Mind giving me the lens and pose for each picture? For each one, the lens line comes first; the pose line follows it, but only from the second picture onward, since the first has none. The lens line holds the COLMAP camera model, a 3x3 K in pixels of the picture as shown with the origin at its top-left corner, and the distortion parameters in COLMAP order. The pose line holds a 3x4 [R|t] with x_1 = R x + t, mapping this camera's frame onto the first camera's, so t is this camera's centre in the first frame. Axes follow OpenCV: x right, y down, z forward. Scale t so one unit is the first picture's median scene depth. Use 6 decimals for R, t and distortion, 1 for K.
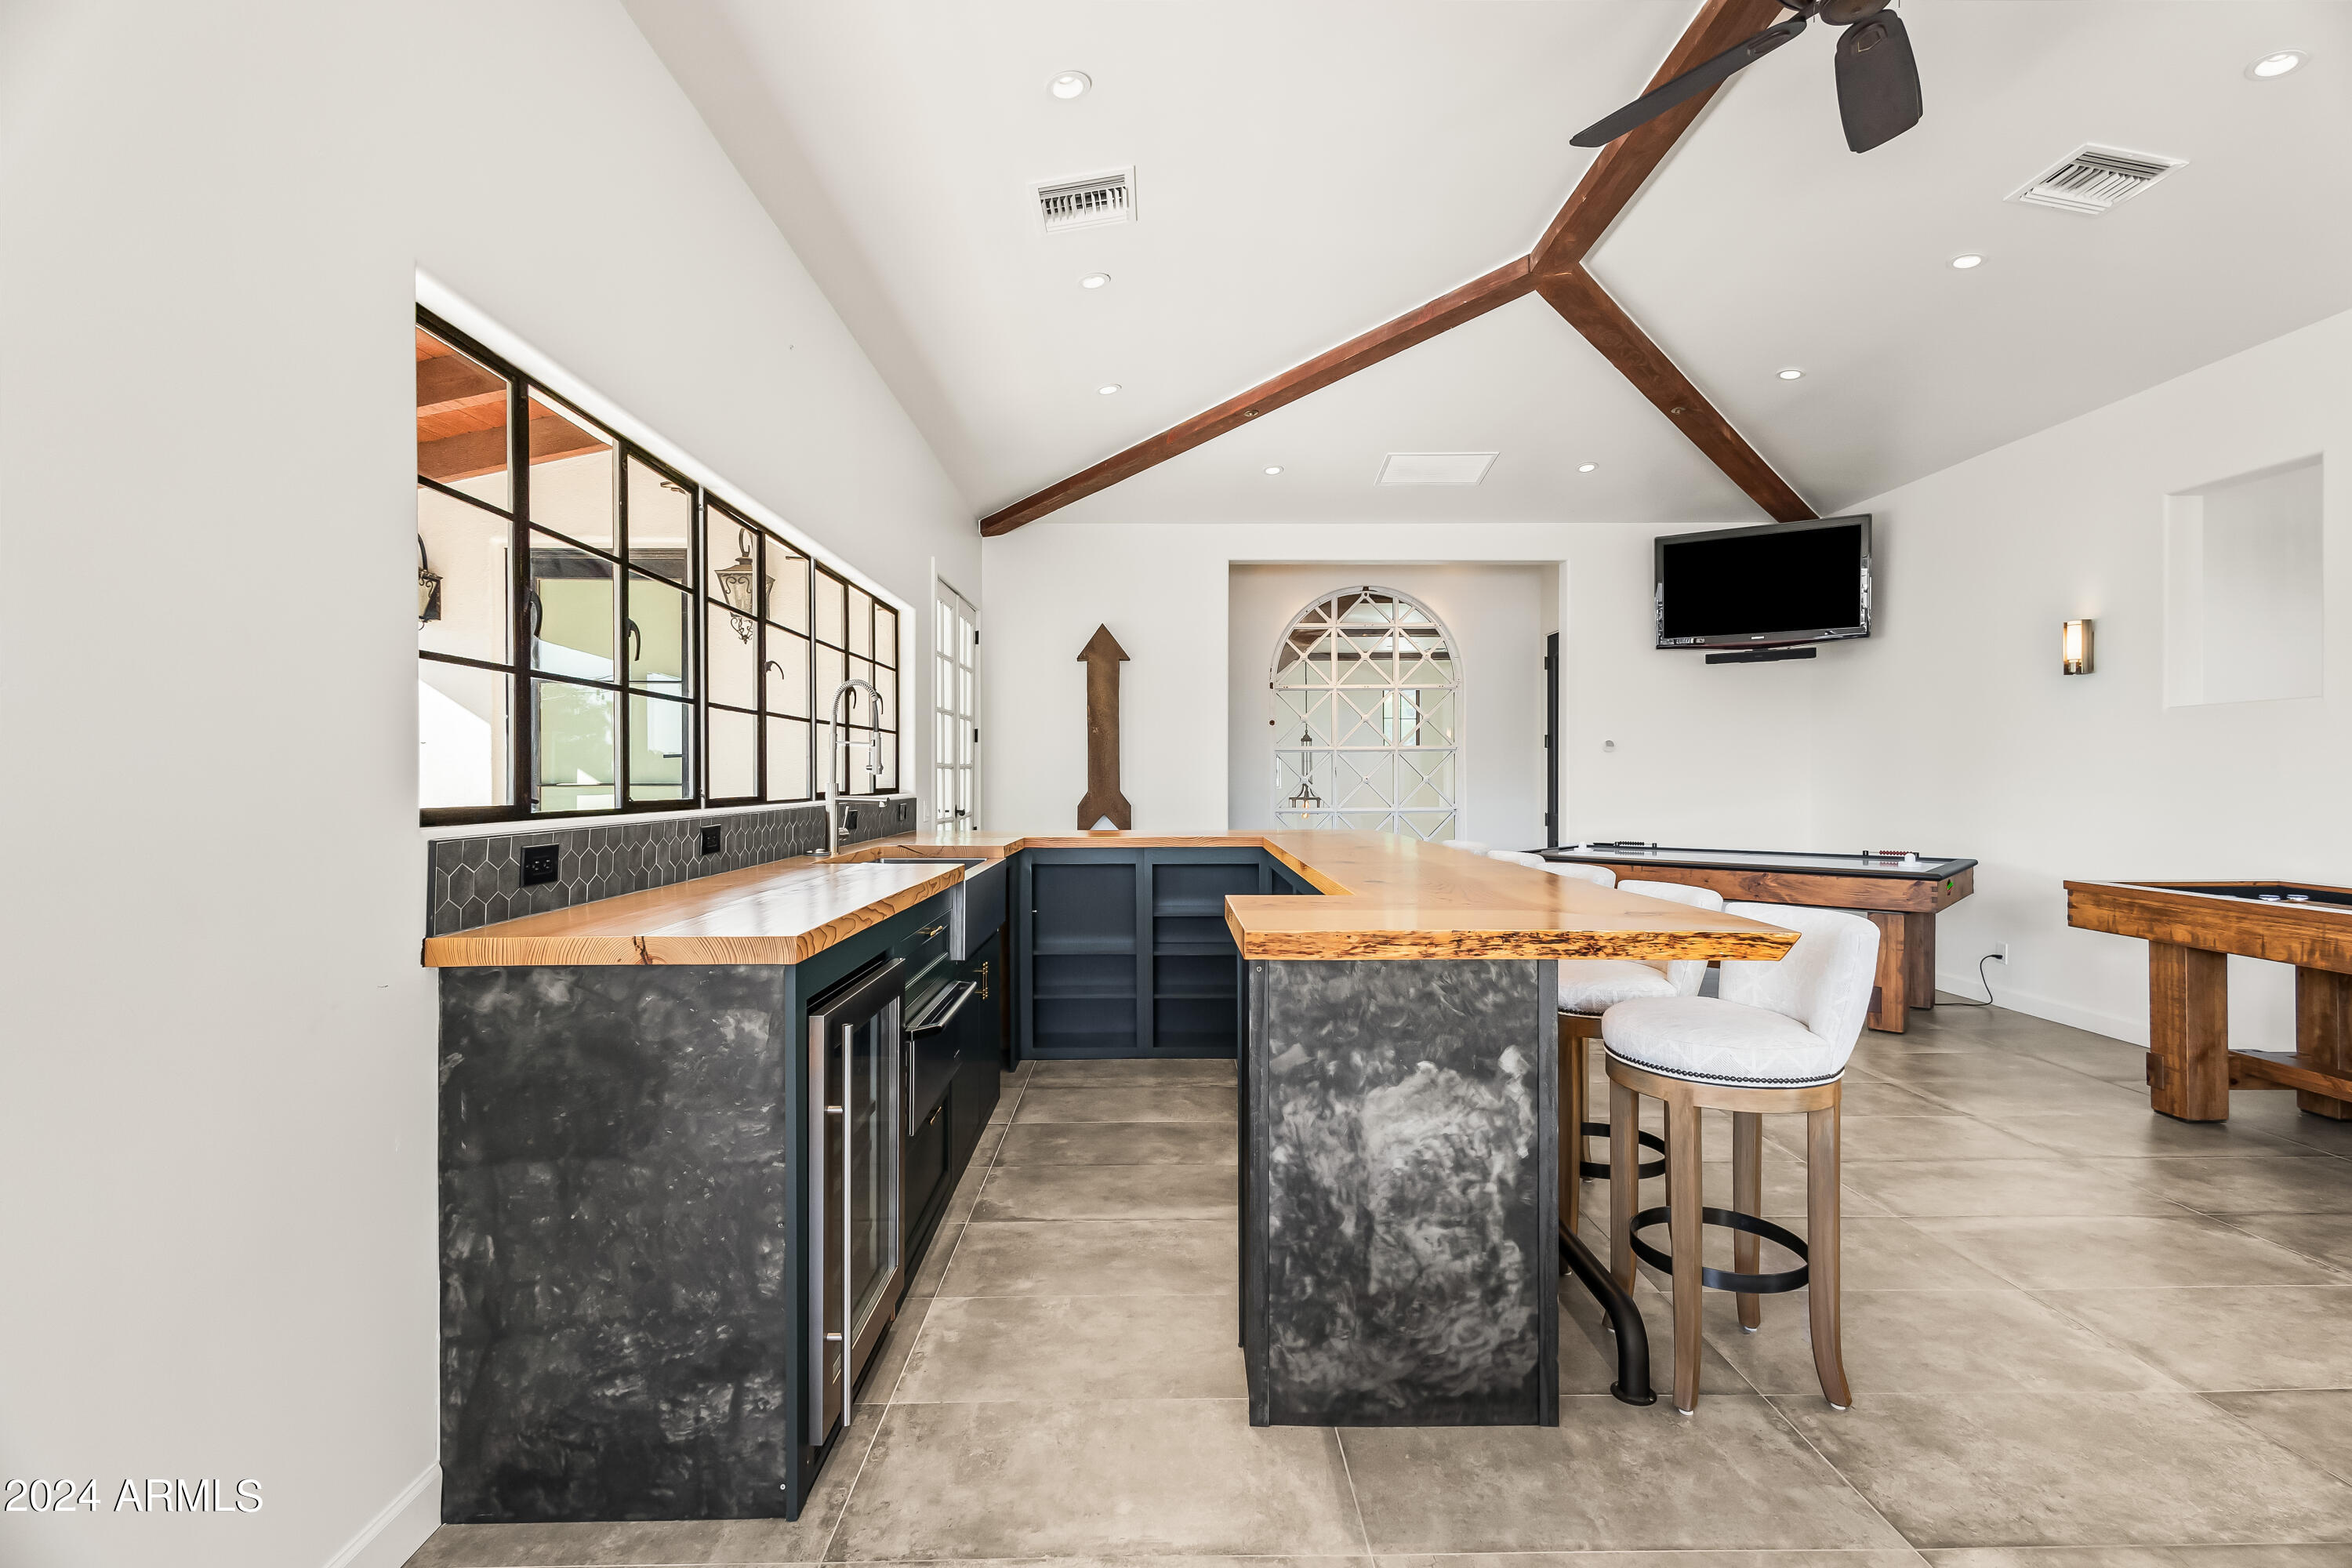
lens RADIAL K [[1097.8, 0, 1178.8], [0, 1097.8, 782.4], [0, 0, 1]] dist [0.017996, -0.000111]
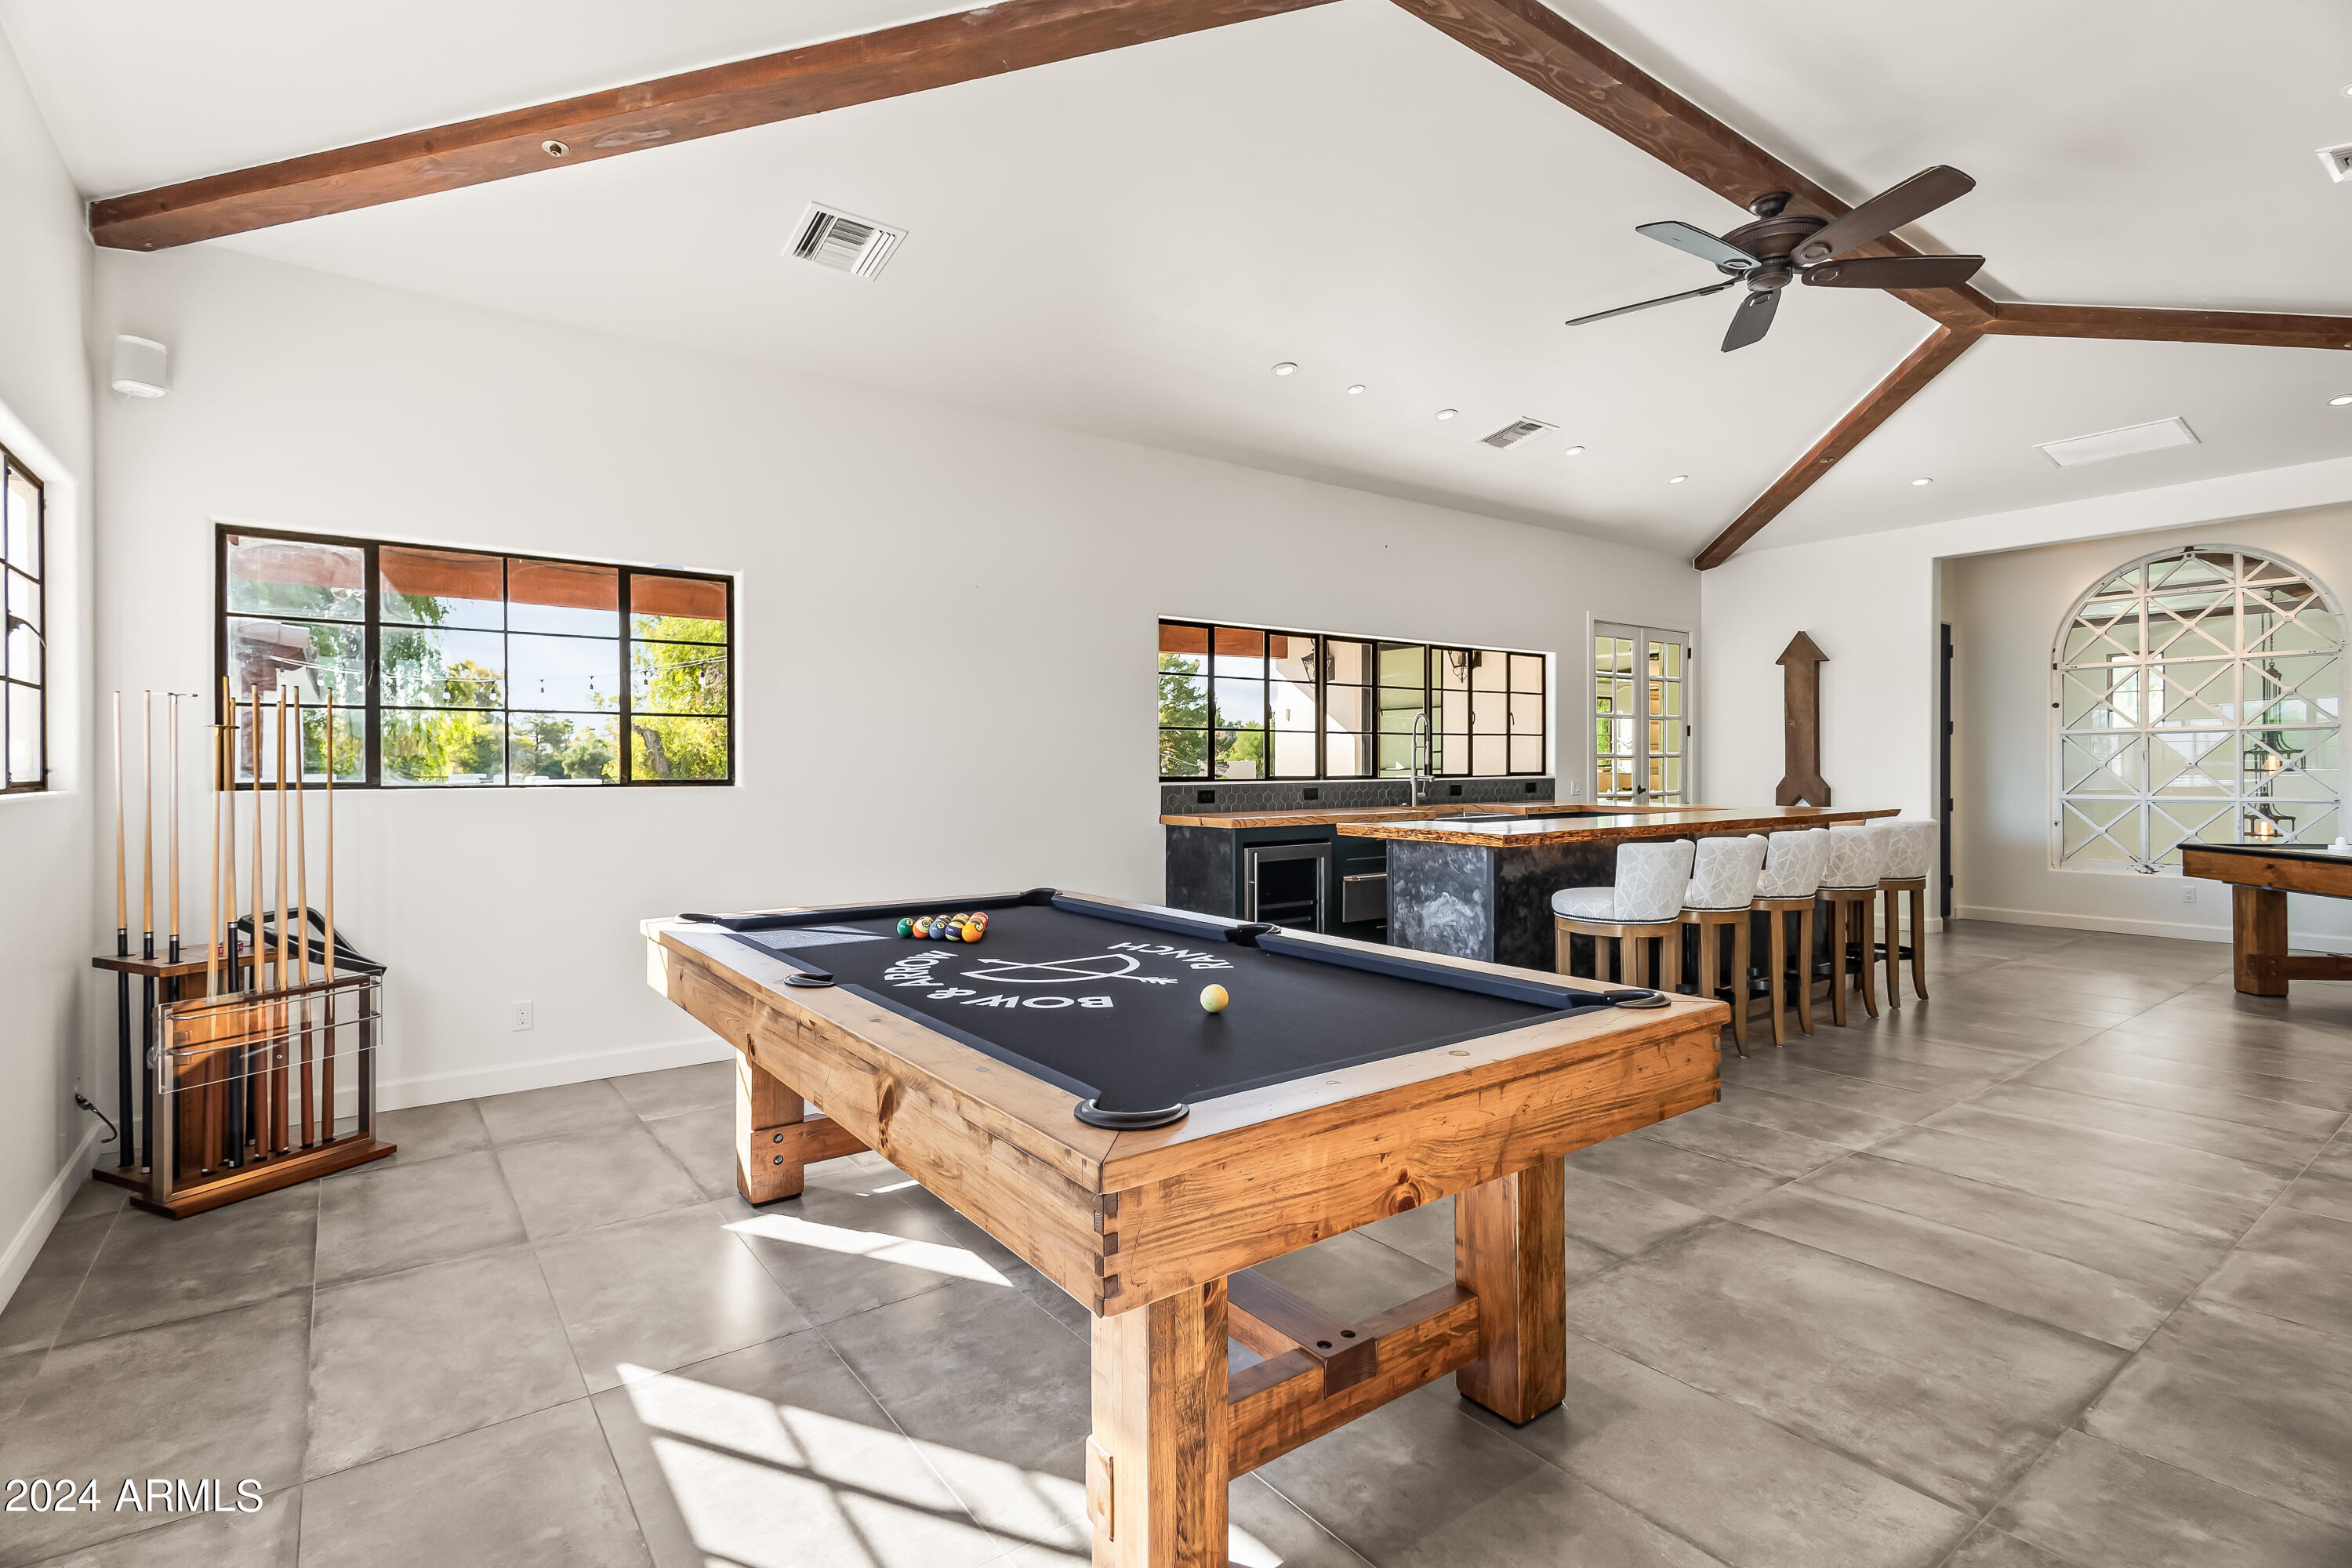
lens RADIAL K [[1097.8, 0, 1174.4], [0, 1097.8, 773.3], [0, 0, 1]] dist [0.017996, -0.000111]
pose [[0.575845, 0.002414, -0.817555, 1.685753], [0.001331, 0.999992, 0.003890, 0.000988], [0.817558, -0.003328, 0.575837, -0.722840]]
